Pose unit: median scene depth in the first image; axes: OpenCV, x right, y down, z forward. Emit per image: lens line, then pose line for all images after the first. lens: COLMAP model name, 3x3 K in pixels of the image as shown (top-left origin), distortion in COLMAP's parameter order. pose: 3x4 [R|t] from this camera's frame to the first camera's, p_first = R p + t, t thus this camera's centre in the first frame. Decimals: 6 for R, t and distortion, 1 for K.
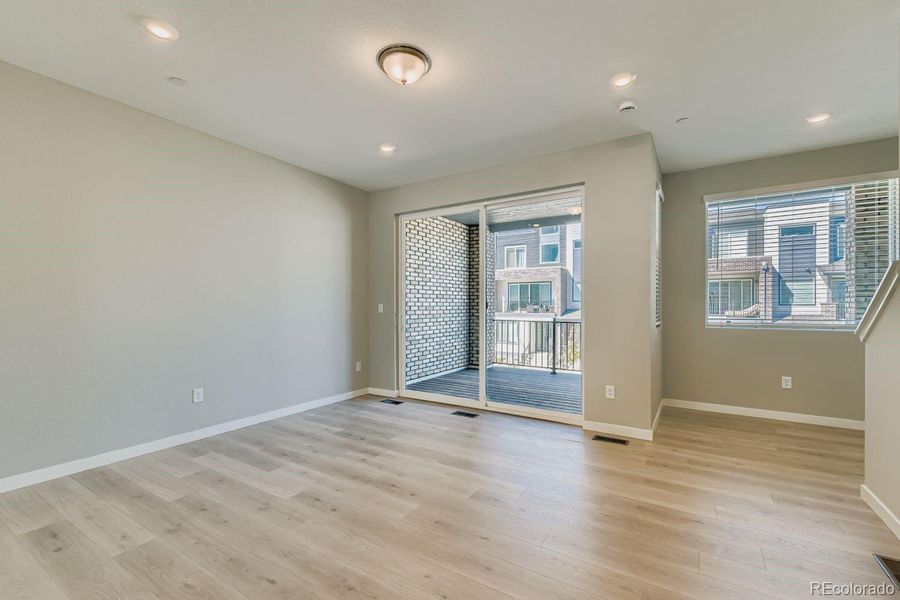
lens RADIAL K [[382.4, 0, 455.5], [0, 382.4, 299.8], [0, 0, 1]] dist [0.002509, -0.000014]
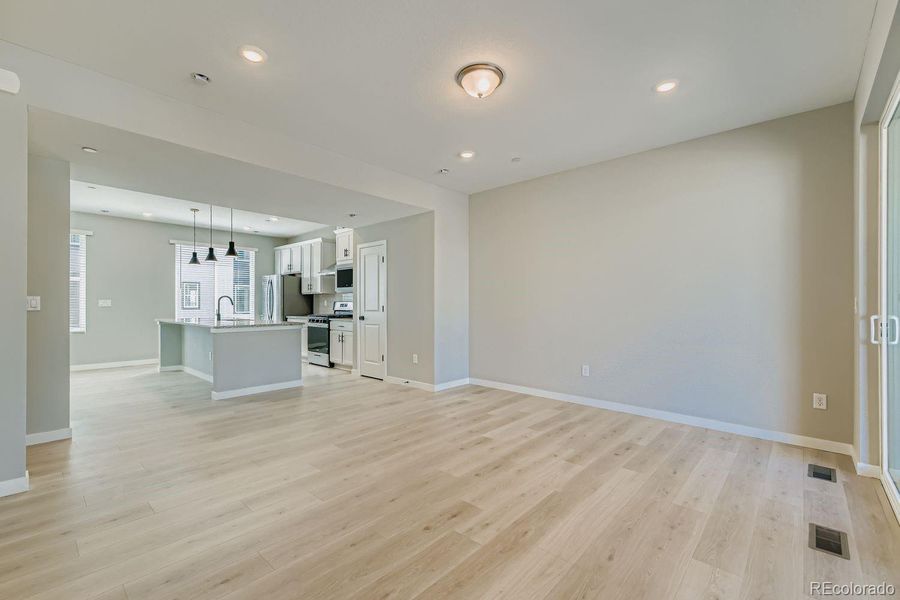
lens RADIAL K [[382.4, 0, 454.4], [0, 382.4, 303.9], [0, 0, 1]] dist [0.002509, -0.000014]
pose [[-0.186884, 0.000719, -0.982382, 0.747737], [0.014434, 0.999894, -0.002014, 0.020887], [0.982276, -0.014556, -0.186875, 0.890158]]
